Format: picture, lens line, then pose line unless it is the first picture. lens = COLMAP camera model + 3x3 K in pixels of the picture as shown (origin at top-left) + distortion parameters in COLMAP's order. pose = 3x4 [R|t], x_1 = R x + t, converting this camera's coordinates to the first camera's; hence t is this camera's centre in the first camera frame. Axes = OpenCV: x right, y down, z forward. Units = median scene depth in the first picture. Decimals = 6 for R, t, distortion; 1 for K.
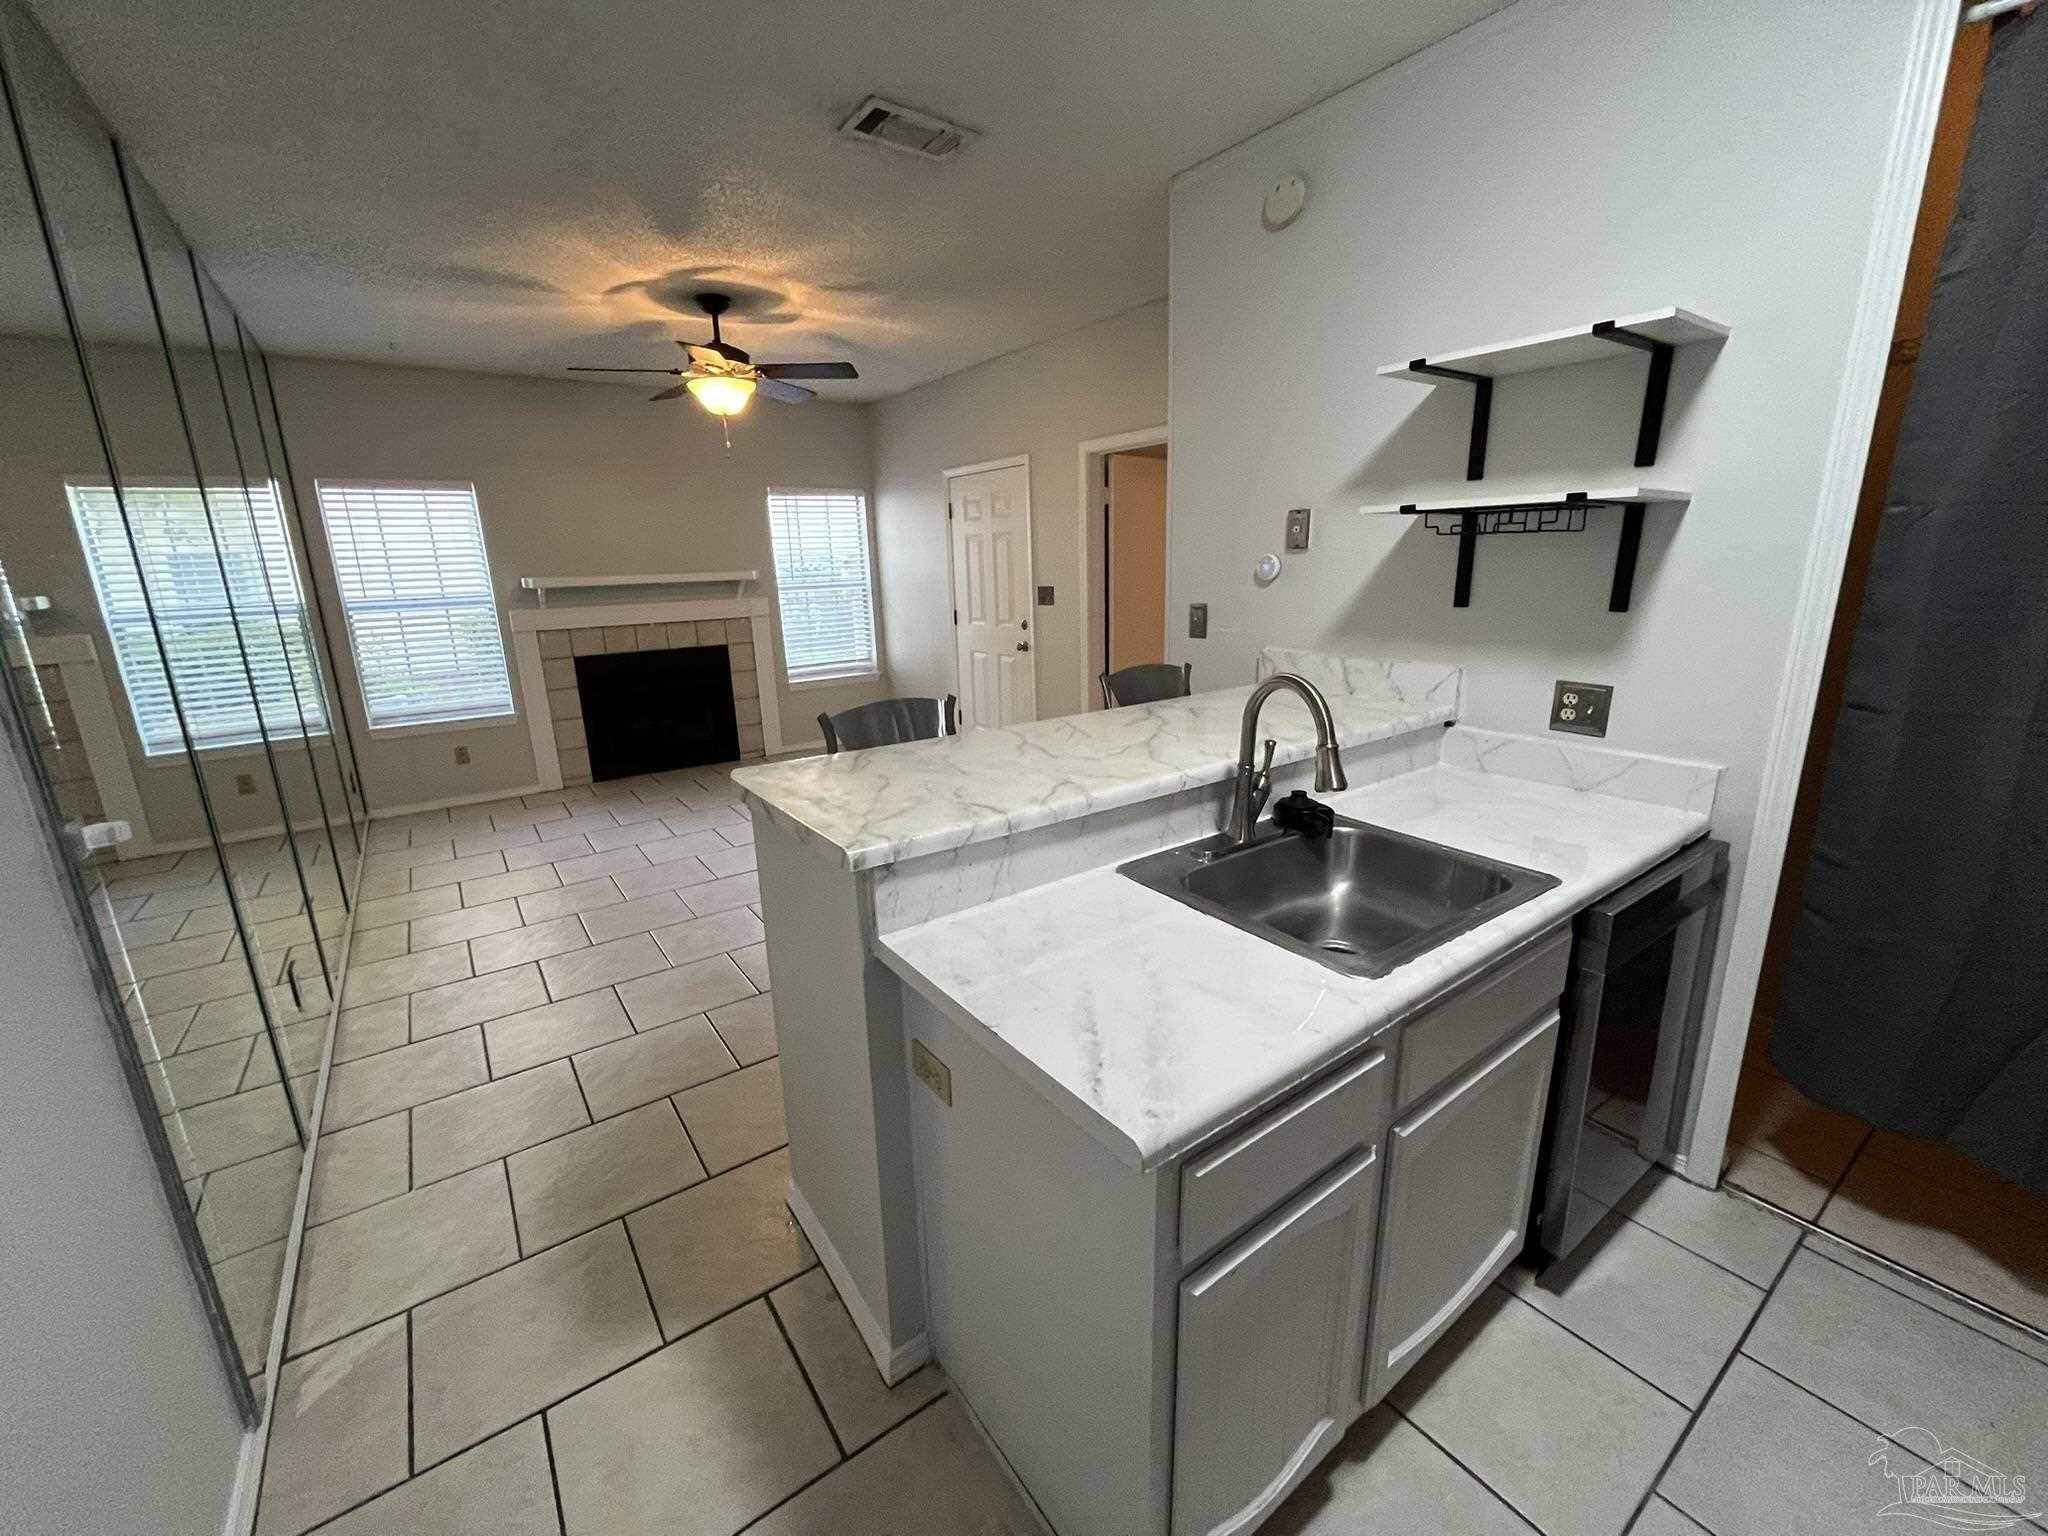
lens RADIAL K [[834.0, 0, 1019.7], [0, 834.0, 766.0], [0, 0, 1]] dist [-0.003574, -0.000200]
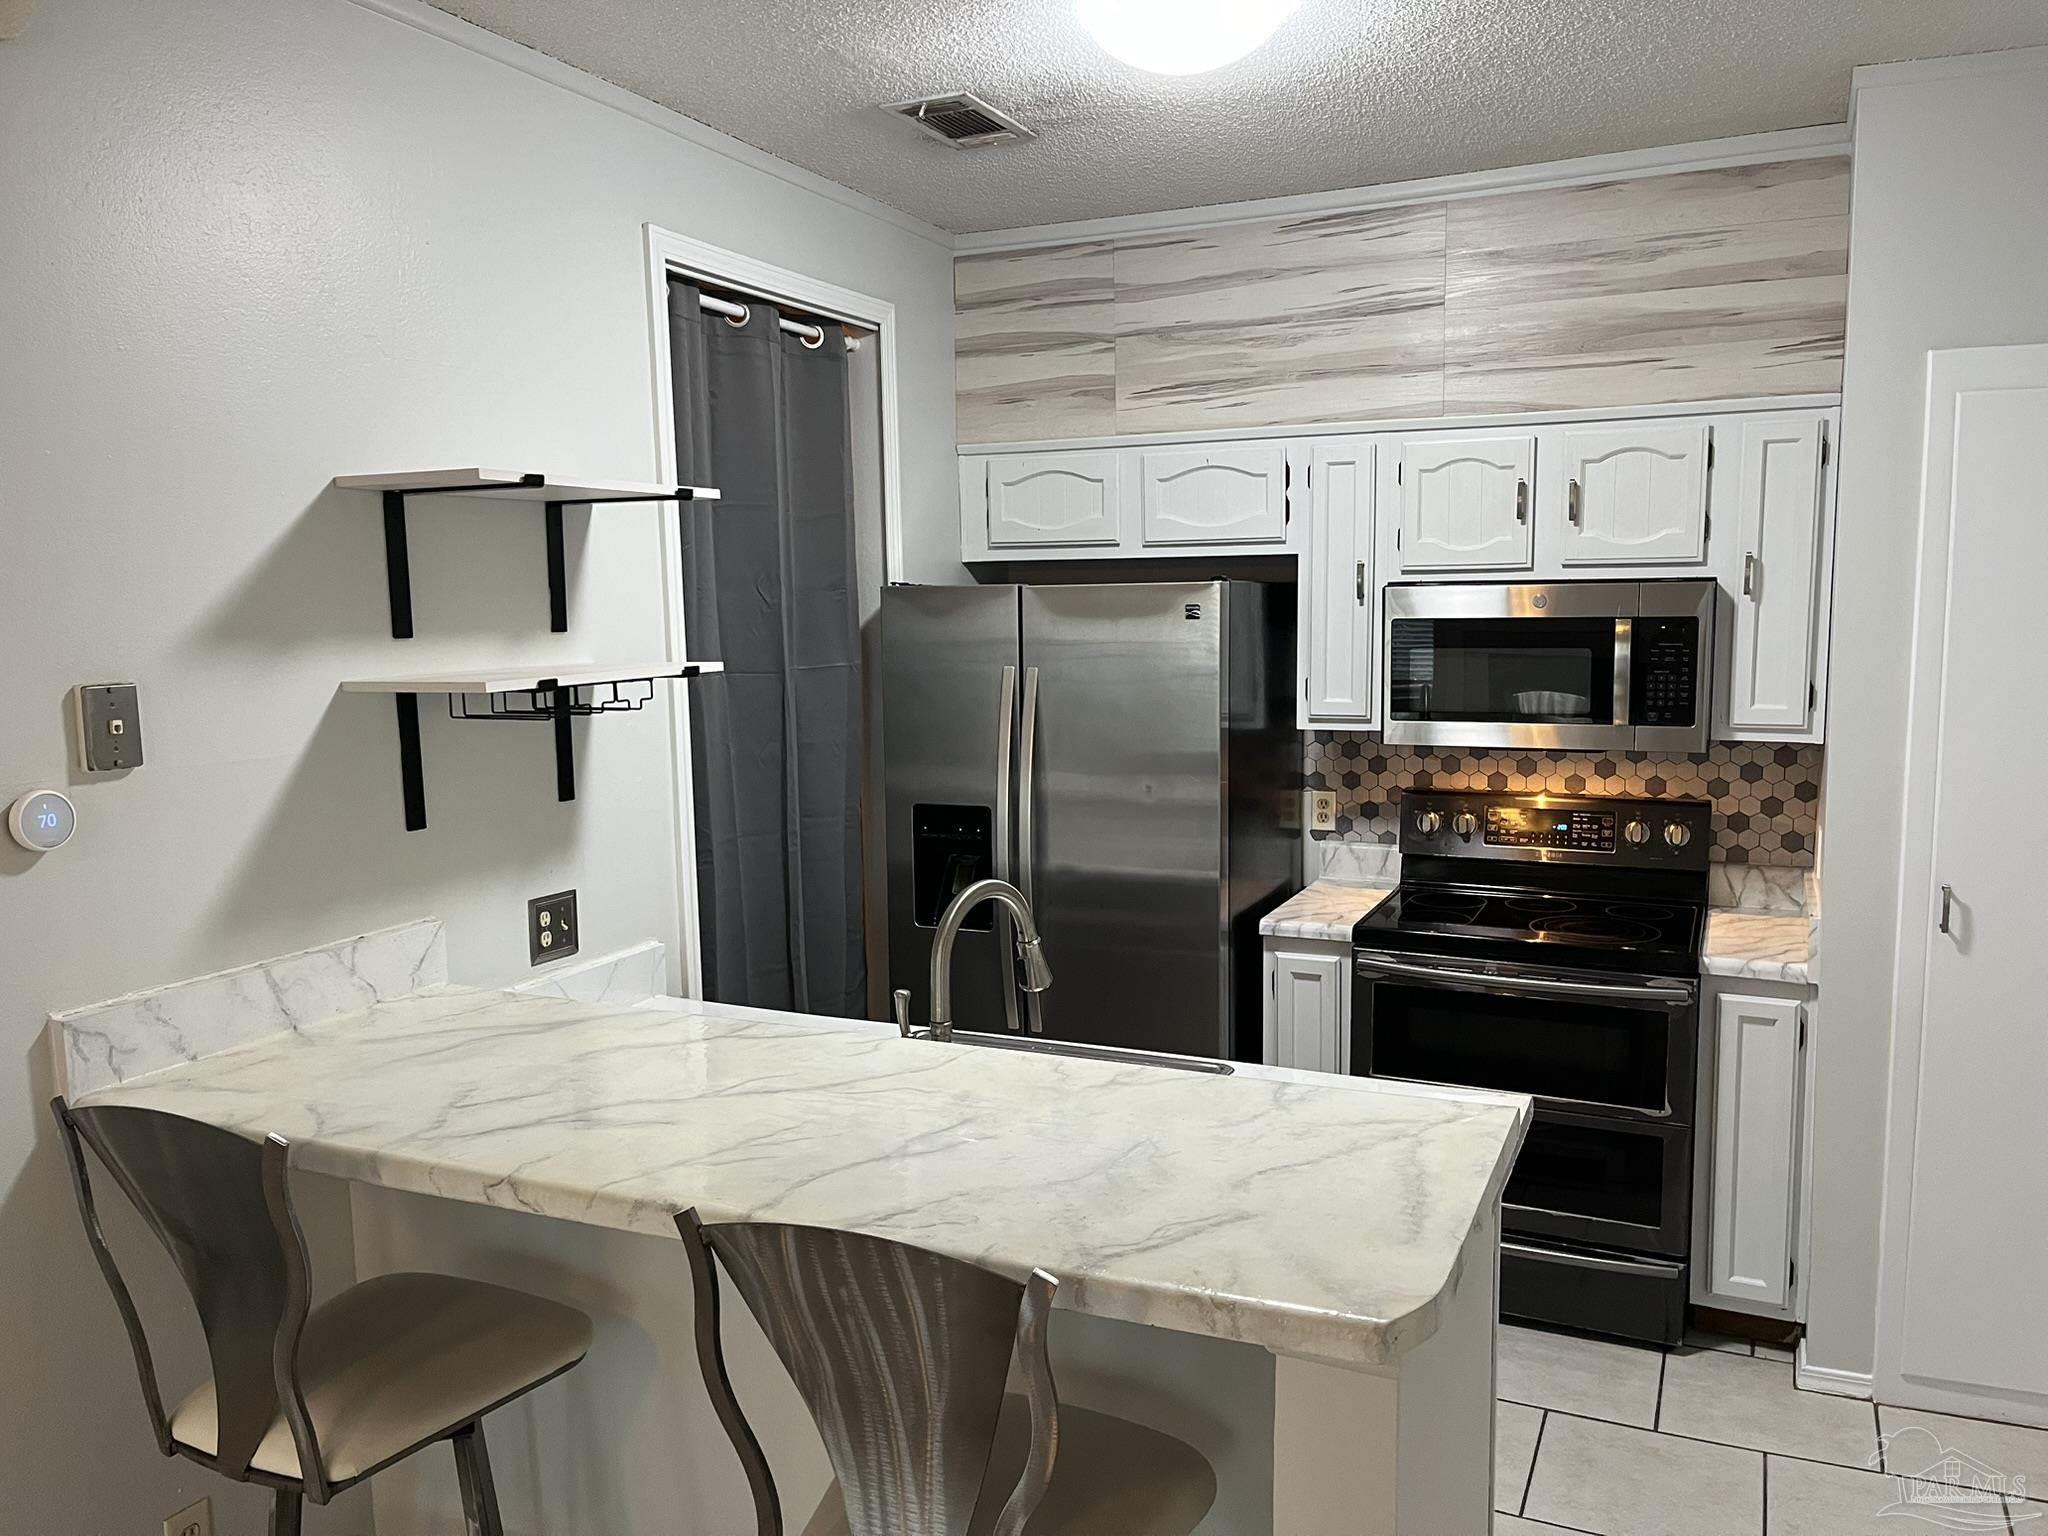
lens RADIAL K [[1553.9, 0, 1034.8], [0, 1553.9, 783.3], [0, 0, 1]] dist [0.052221, -0.045863]
pose [[-0.498587, -0.073982, 0.863677, -0.360569], [0.242193, 0.944783, 0.220743, -0.184797], [-0.832318, 0.319236, -0.453139, 0.563395]]
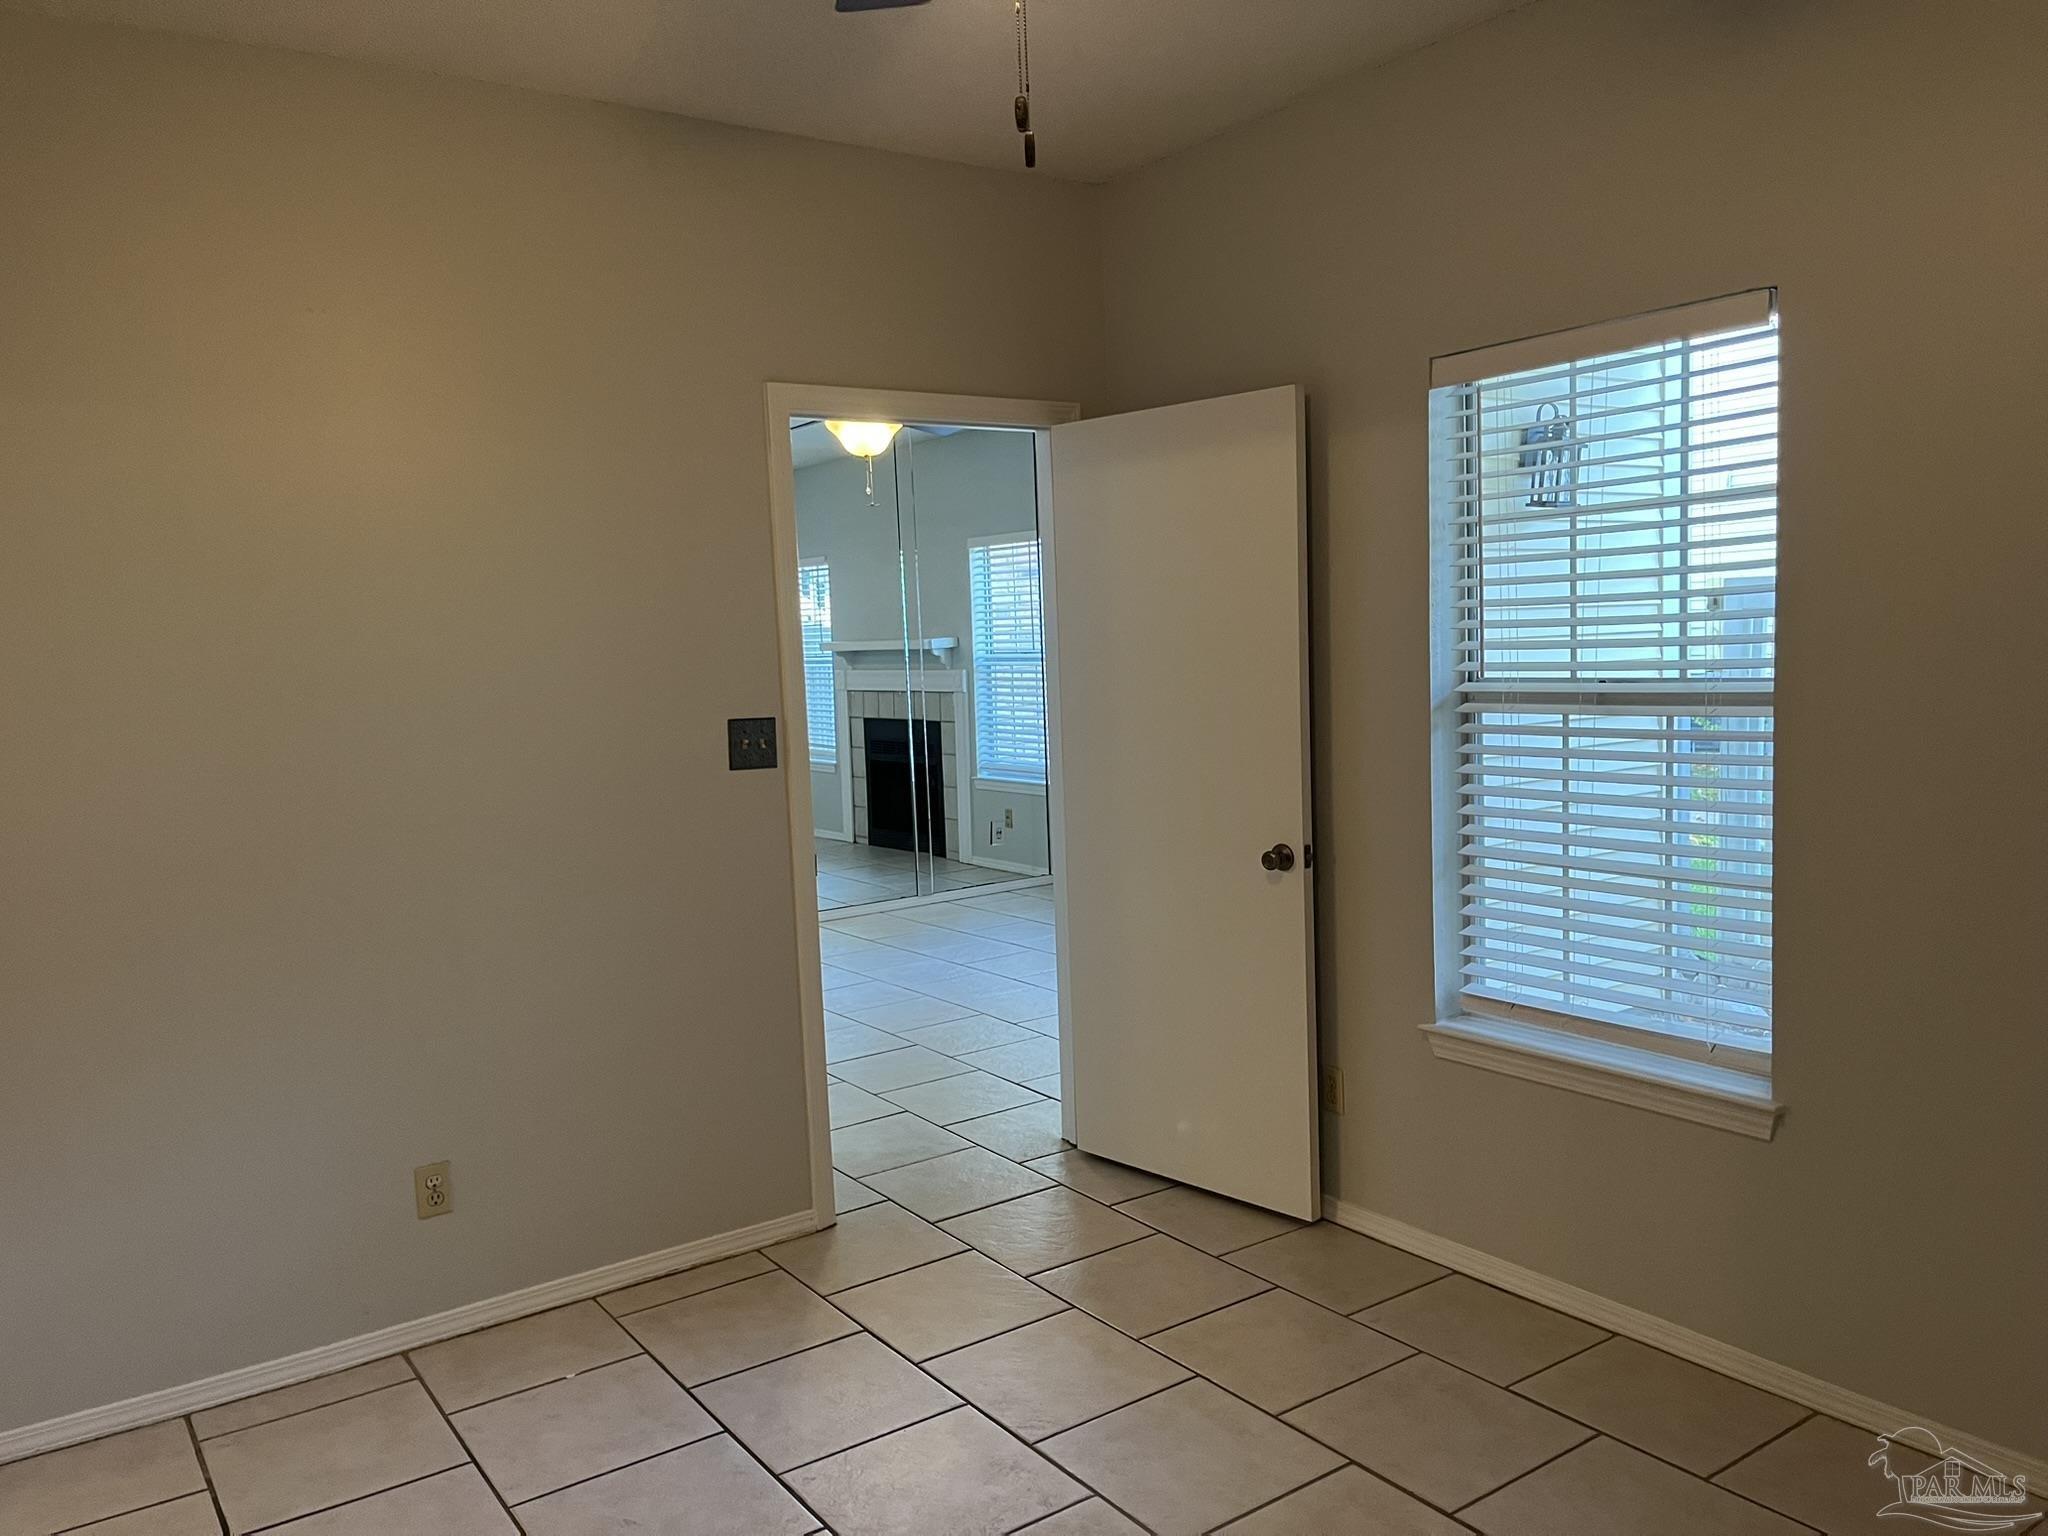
lens RADIAL K [[1553.9, 0, 1034.8], [0, 1553.9, 783.3], [0, 0, 1]] dist [0.052221, -0.045863]
pose [[-0.010660, 0.116190, -0.993170, 1.747388], [-0.215131, 0.969701, 0.115754, -0.409775], [0.976527, 0.214896, 0.014659, 1.531338]]
